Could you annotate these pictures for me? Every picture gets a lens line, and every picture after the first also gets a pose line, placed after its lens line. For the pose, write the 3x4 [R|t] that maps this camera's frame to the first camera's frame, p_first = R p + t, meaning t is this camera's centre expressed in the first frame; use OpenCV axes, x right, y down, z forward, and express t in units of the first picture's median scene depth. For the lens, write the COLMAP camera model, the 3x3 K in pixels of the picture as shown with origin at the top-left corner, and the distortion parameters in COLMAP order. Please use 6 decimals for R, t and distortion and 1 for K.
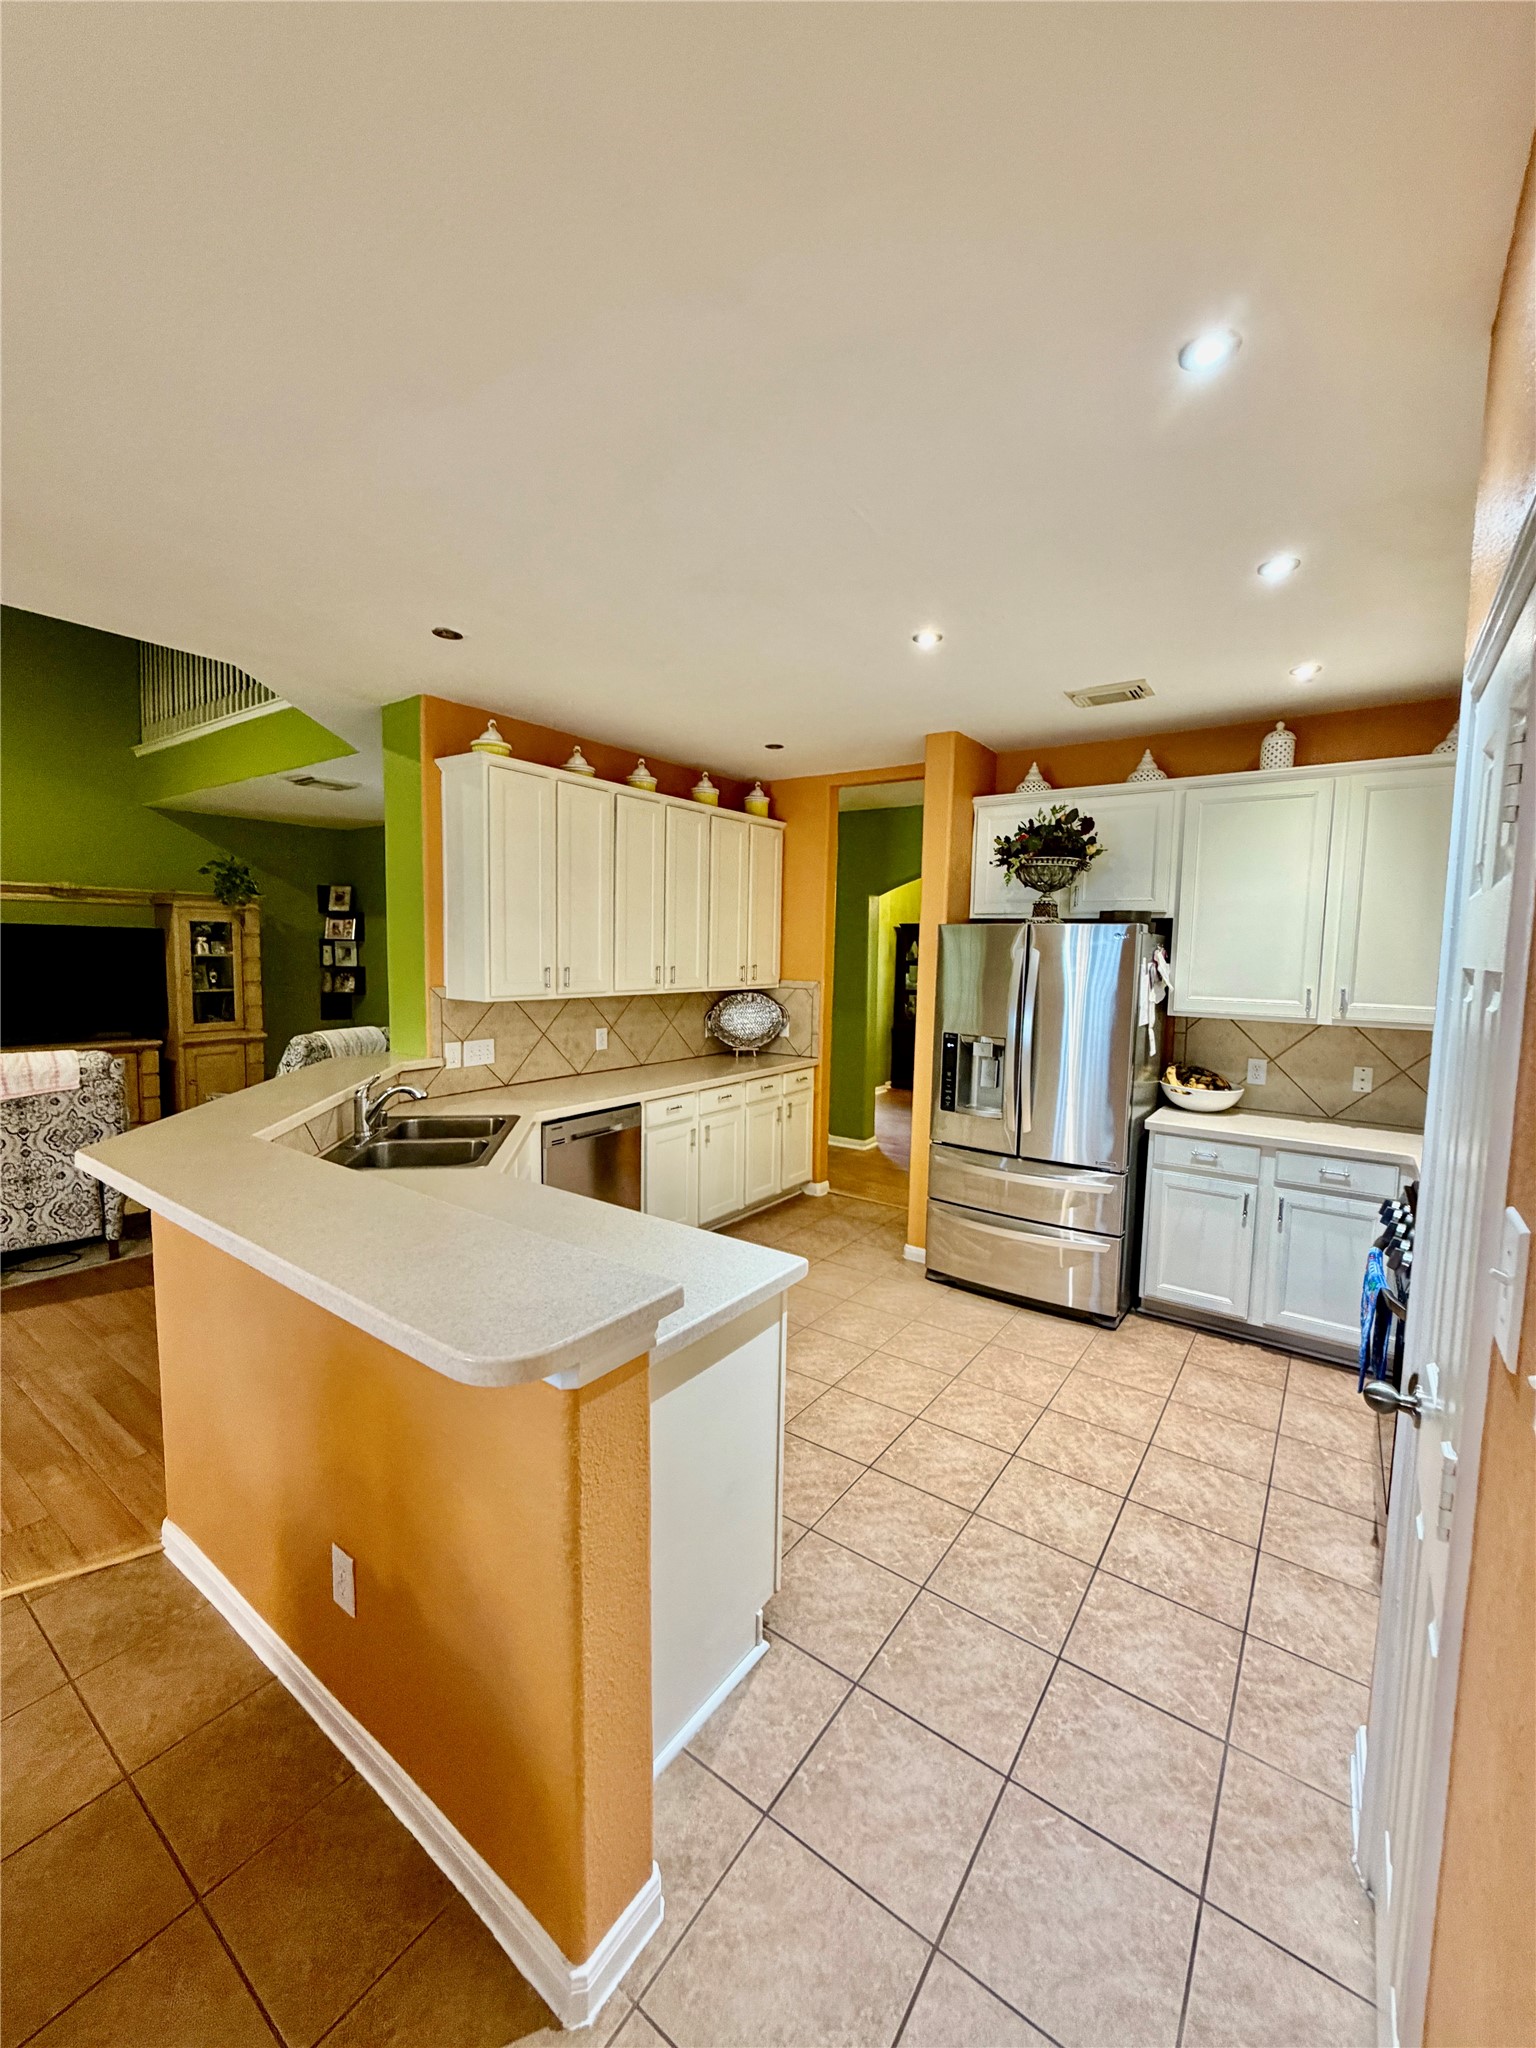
lens RADIAL K [[819.0, 0, 764.3], [0, 819.0, 1021.8], [0, 0, 1]] dist [-0.000116, 0.000304]
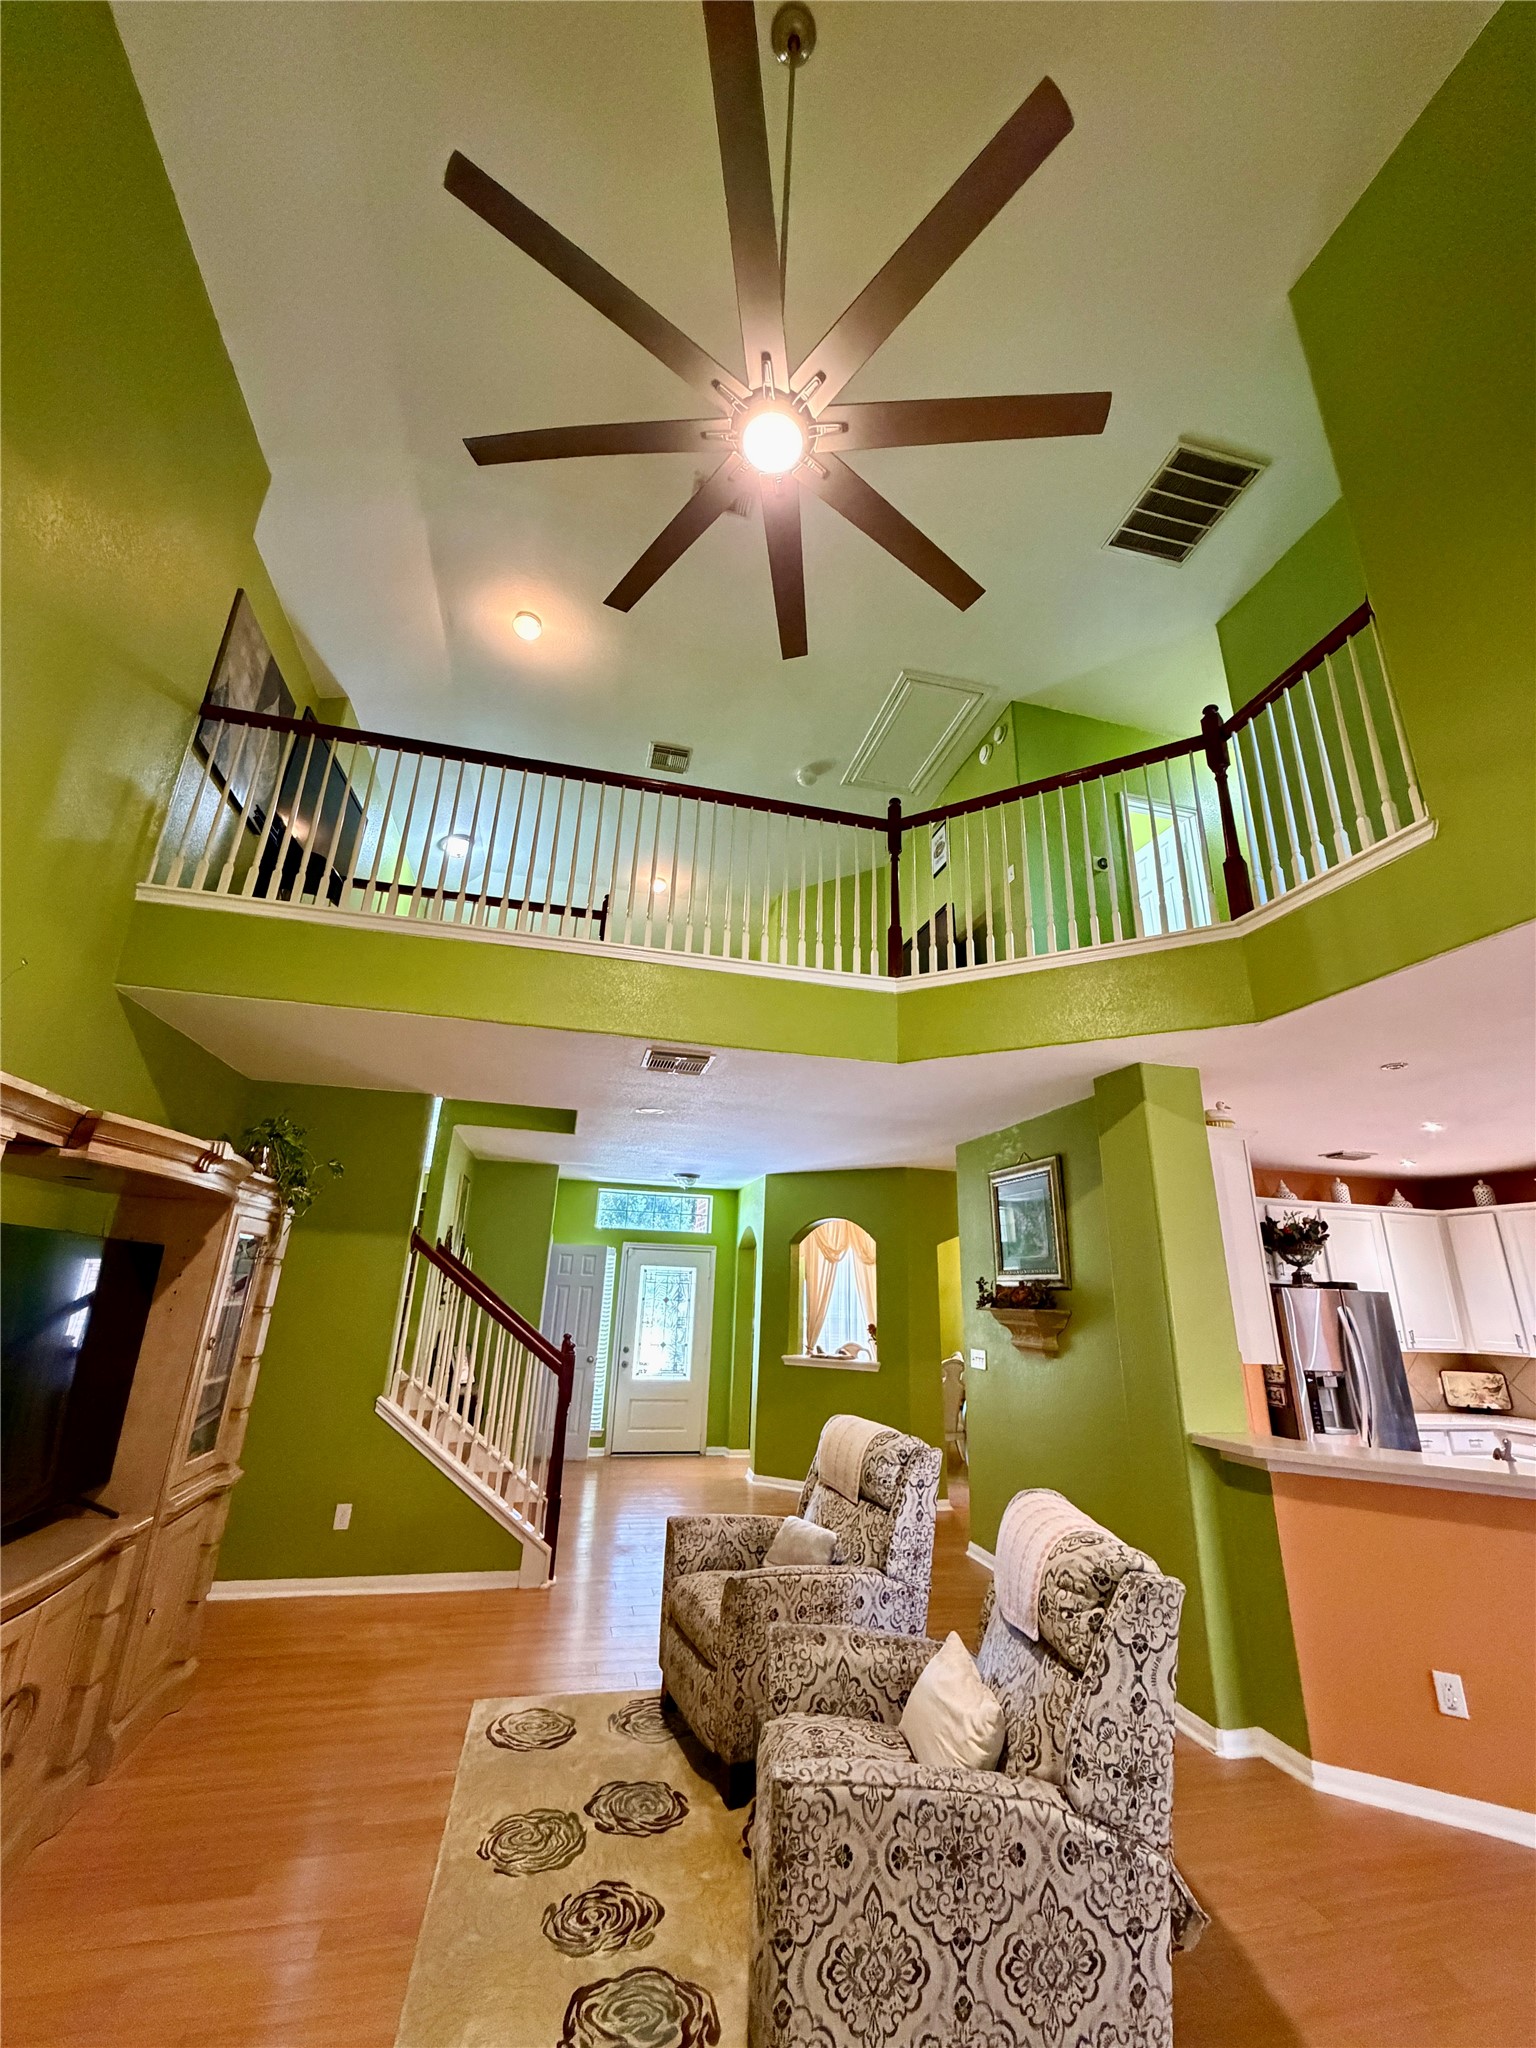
lens RADIAL K [[819.0, 0, 773.3], [0, 819.0, 1017.9], [0, 0, 1]] dist [-0.000116, 0.000304]
pose [[0.646690, 0.247375, 0.721524, -0.717620], [0.047692, 0.930983, -0.361934, -0.038659], [-0.761260, 0.268470, 0.590260, 0.336219]]
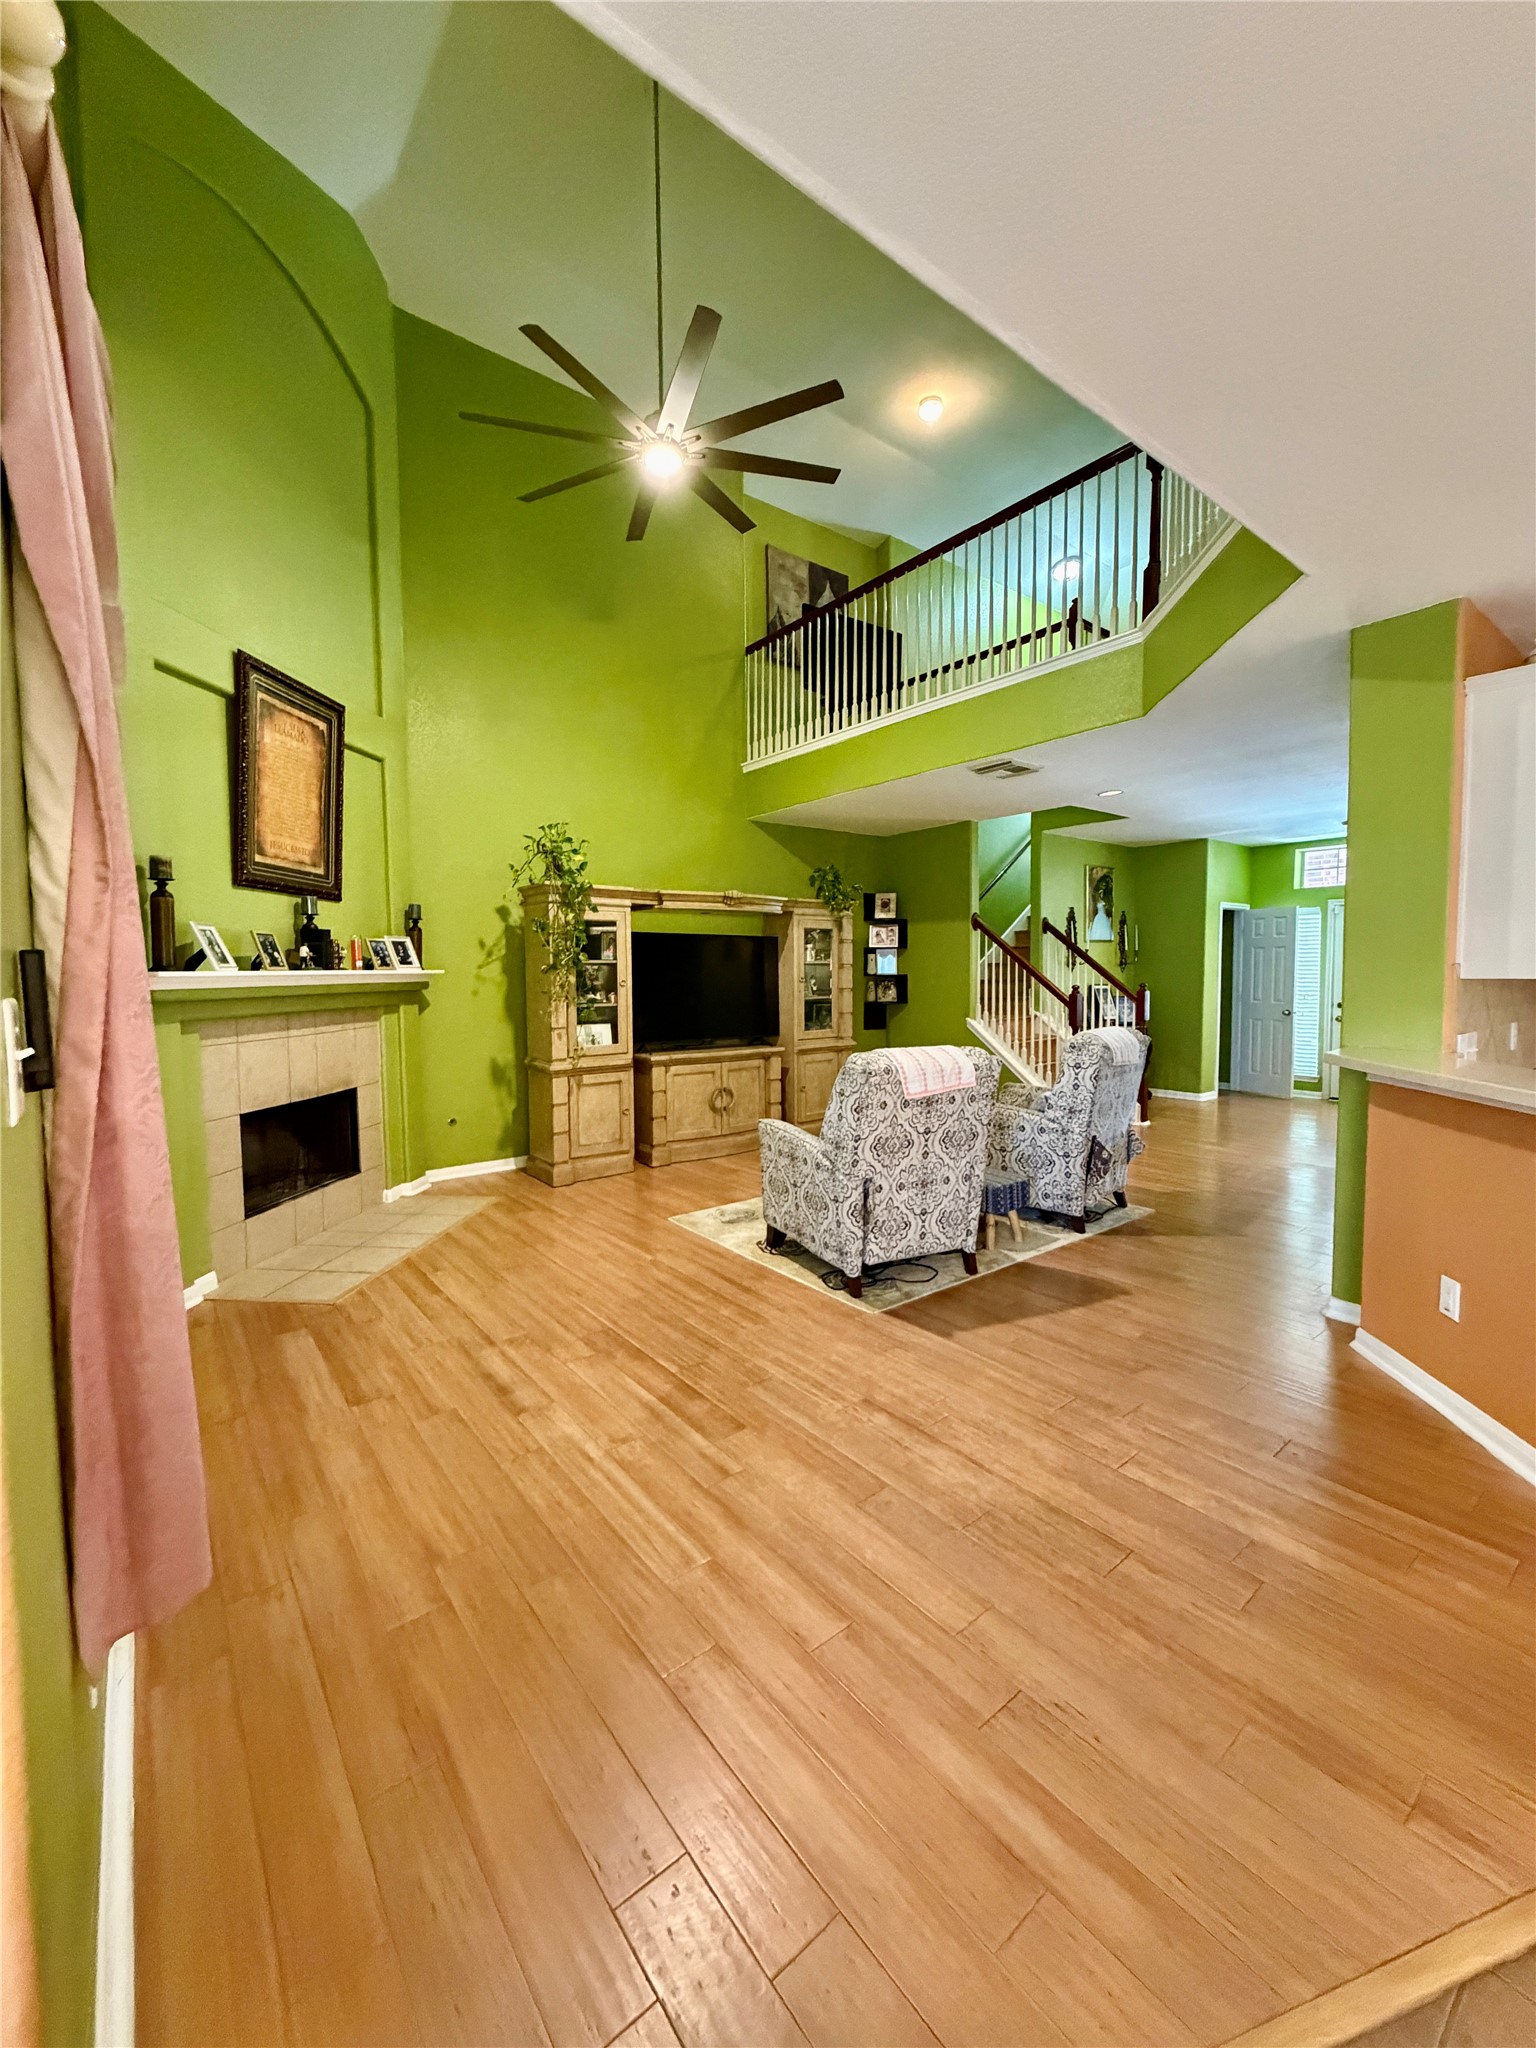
lens RADIAL K [[819.0, 0, 770.0], [0, 819.0, 1020.3], [0, 0, 1]] dist [-0.000116, 0.000304]
pose [[0.960457, -0.010354, -0.278235, -0.380158], [0.002043, 0.999543, -0.030143, 0.016341], [0.278420, 0.028383, 0.960040, 0.022907]]
